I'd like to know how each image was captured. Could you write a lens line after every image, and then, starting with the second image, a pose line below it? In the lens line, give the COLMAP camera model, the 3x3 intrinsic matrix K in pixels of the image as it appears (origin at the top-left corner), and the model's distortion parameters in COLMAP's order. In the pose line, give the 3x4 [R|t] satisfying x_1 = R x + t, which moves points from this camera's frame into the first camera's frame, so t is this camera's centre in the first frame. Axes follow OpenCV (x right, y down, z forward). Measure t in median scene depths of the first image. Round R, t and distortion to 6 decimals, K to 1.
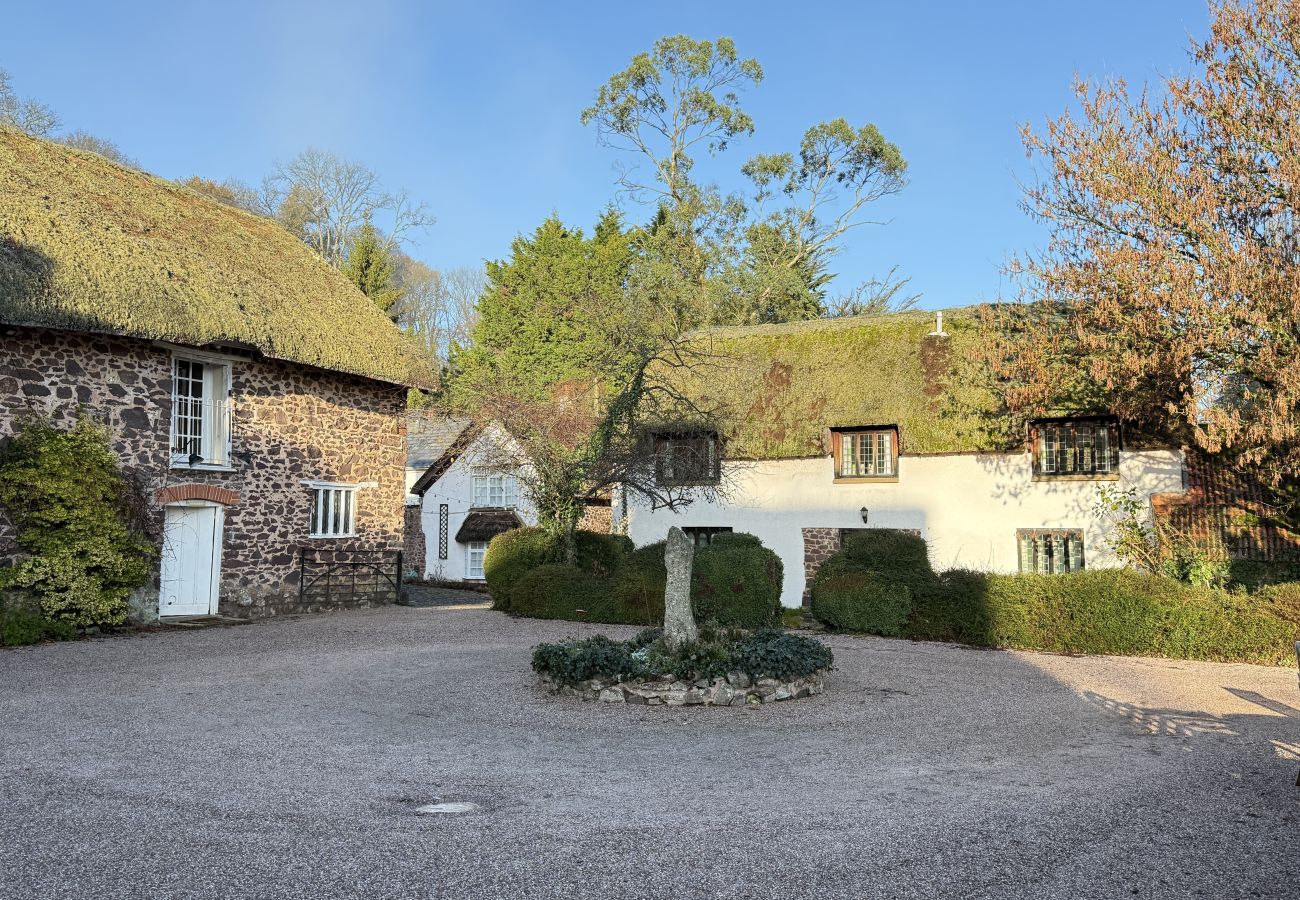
lens RADIAL K [[1053.8, 0, 650.7], [0, 1053.8, 455.8], [0, 0, 1]] dist [0.045095, -0.095155]
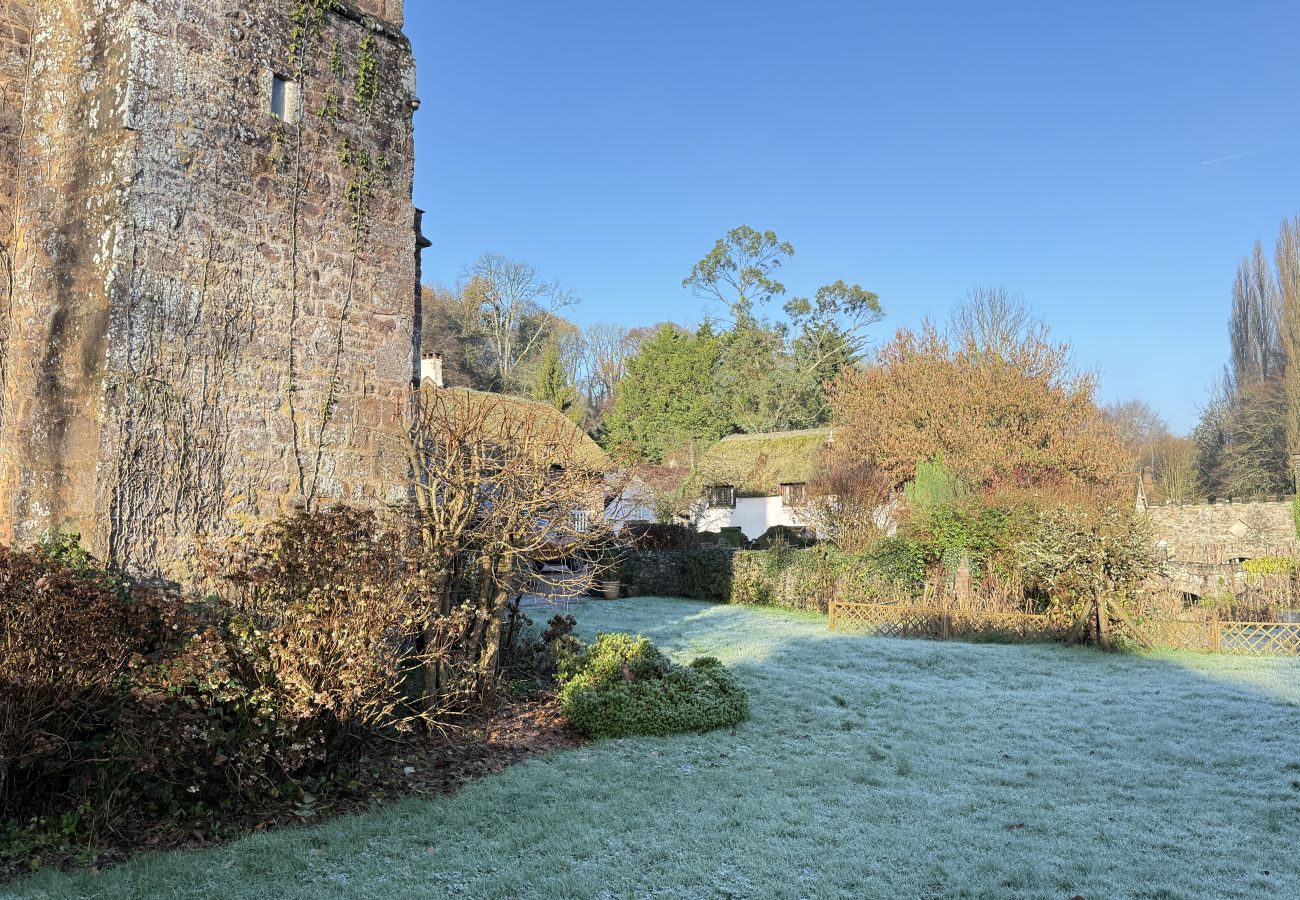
lens RADIAL K [[1174.0, 0, 650.1], [0, 1174.0, 443.4], [0, 0, 1]] dist [0.204849, -0.418393]
pose [[0.992446, -0.021798, -0.120732, 0.098171], [0.019547, 0.999613, -0.019803, -0.033866], [0.121116, 0.017294, 0.992488, -0.803877]]
